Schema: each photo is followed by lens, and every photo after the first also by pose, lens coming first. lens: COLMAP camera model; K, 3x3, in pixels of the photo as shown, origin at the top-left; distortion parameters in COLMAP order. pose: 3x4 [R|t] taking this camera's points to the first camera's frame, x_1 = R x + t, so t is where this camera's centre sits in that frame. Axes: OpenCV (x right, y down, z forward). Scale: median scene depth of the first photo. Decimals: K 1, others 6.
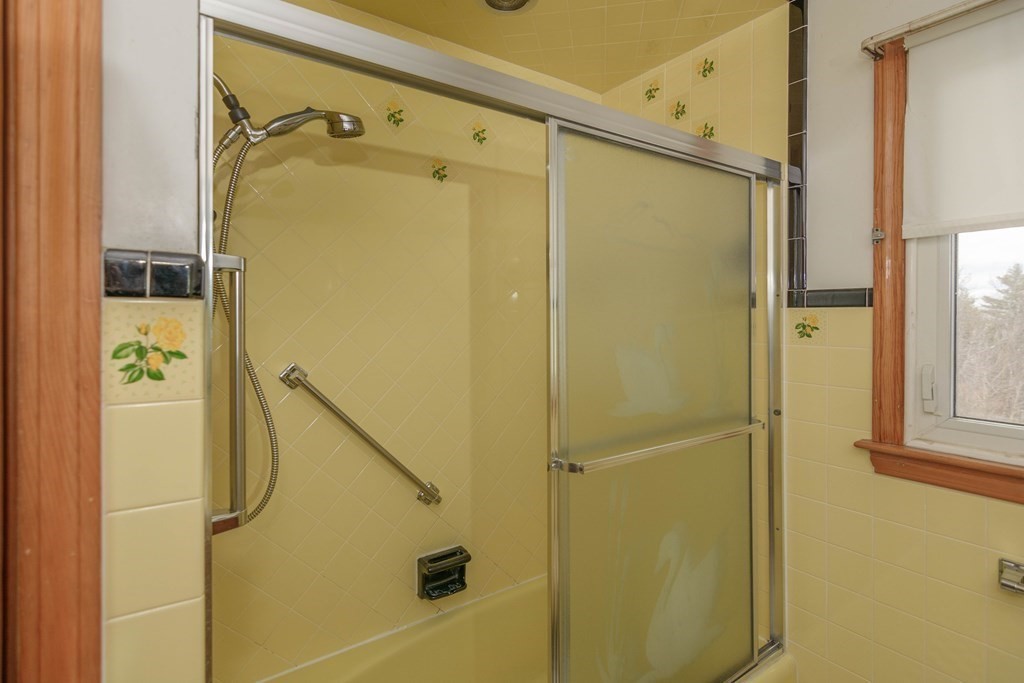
lens RADIAL K [[496.9, 0, 523.5], [0, 496.9, 309.4], [0, 0, 1]] dist [-0.003073, 0.000093]
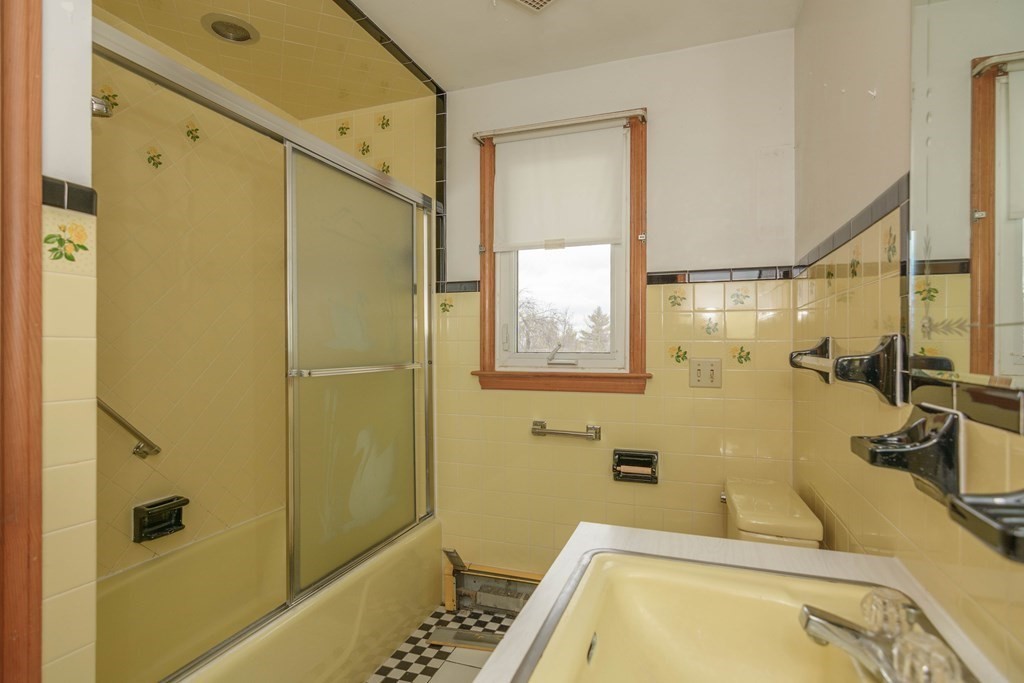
lens RADIAL K [[512.5, 0, 507.7], [0, 512.5, 348.6], [0, 0, 1]] dist [-0.000353, 0.000443]
pose [[0.825460, -0.006380, 0.564425, -0.190625], [0.000167, 0.999939, 0.011059, 0.156570], [-0.564461, -0.009035, 0.825410, -0.458668]]
